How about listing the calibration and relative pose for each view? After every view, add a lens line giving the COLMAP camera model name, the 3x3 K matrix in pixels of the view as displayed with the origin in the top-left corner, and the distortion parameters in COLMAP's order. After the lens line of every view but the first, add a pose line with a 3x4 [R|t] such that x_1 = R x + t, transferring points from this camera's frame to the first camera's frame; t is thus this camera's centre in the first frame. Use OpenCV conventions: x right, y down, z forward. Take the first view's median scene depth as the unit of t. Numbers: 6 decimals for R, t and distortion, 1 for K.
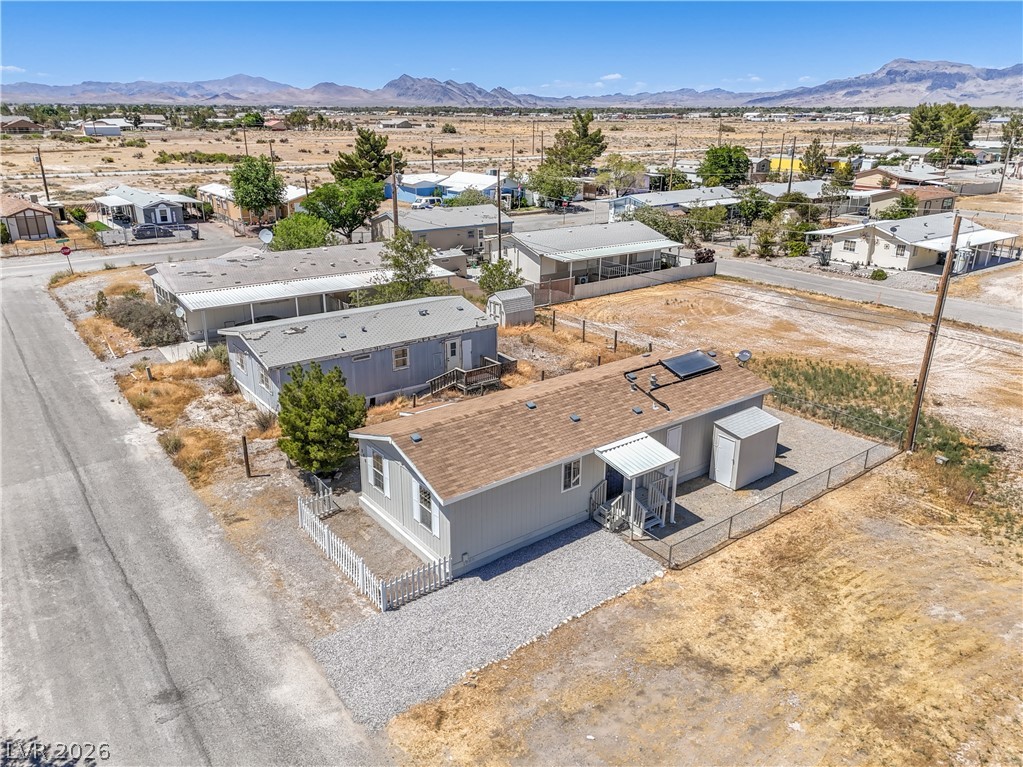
lens RADIAL K [[747.1, 0, 513.3], [0, 747.1, 385.7], [0, 0, 1]] dist [0.074798, -0.065472]
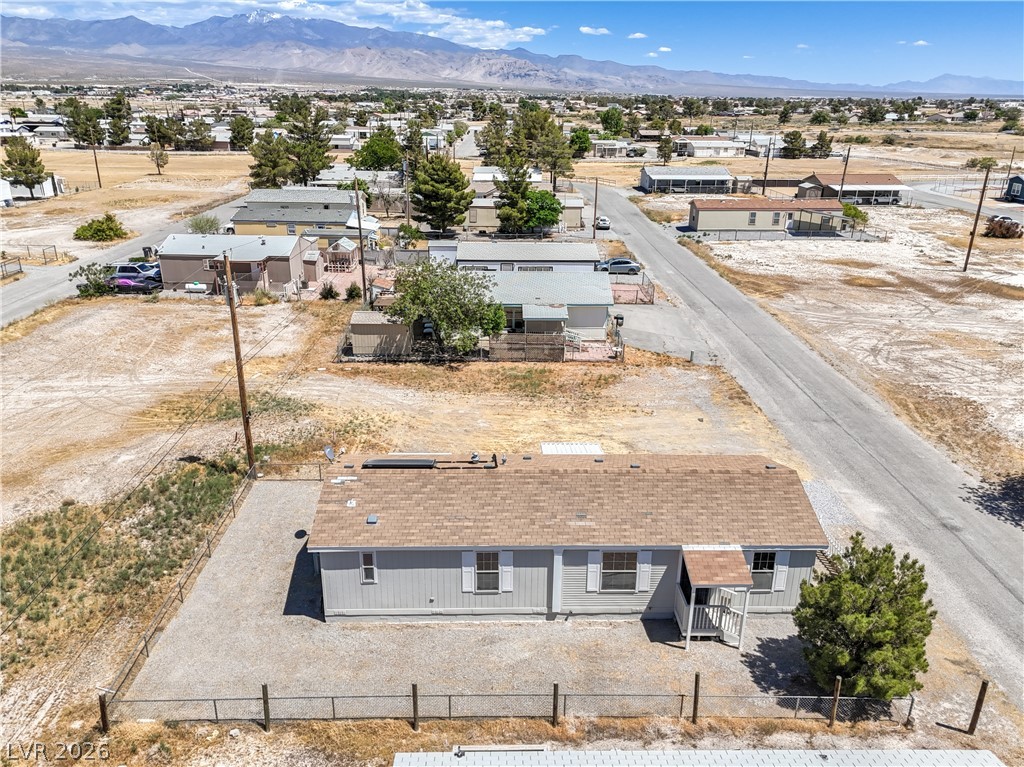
lens RADIAL K [[747.8, 0, 513.8], [0, 747.8, 385.7], [0, 0, 1]] dist [0.074798, -0.065472]
pose [[-0.813274, -0.220186, 0.538613, -0.252977], [0.185620, 0.779109, 0.598778, -0.483468], [-0.551480, 0.586948, -0.592758, 1.153551]]
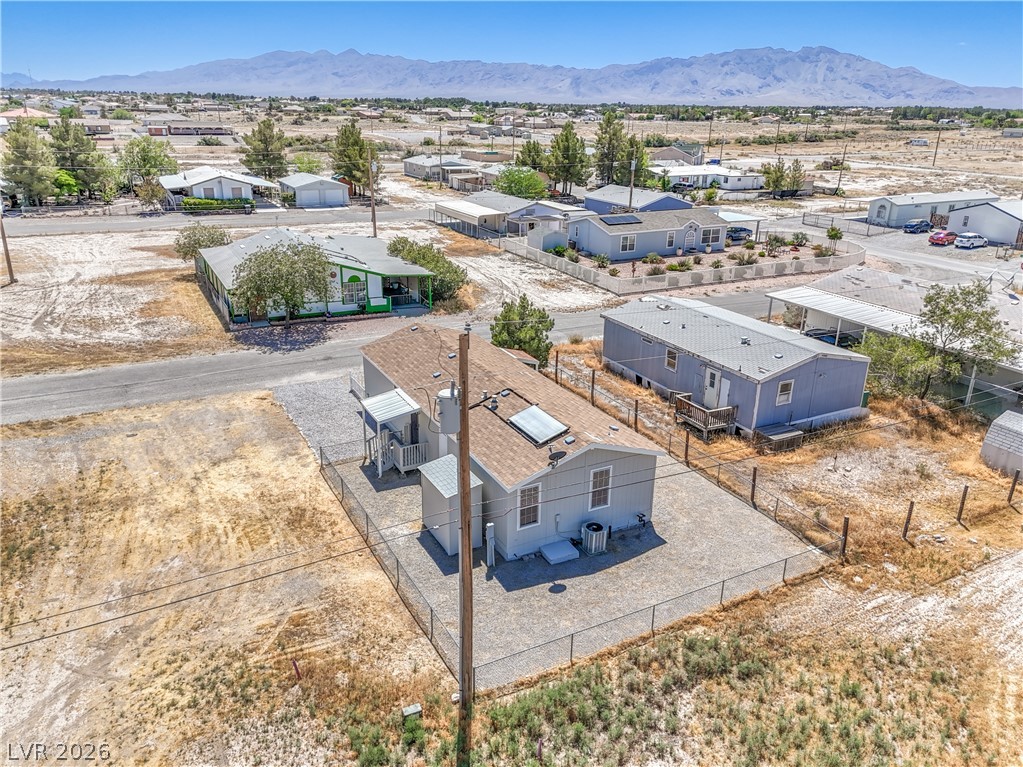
lens RADIAL K [[747.1, 0, 513.3], [0, 747.1, 385.7], [0, 0, 1]] dist [0.074798, -0.065472]
pose [[-0.163000, 0.341095, -0.925789, 0.842965], [-0.358252, 0.853832, 0.377659, -0.313271], [0.919286, 0.393224, -0.016977, 0.813790]]
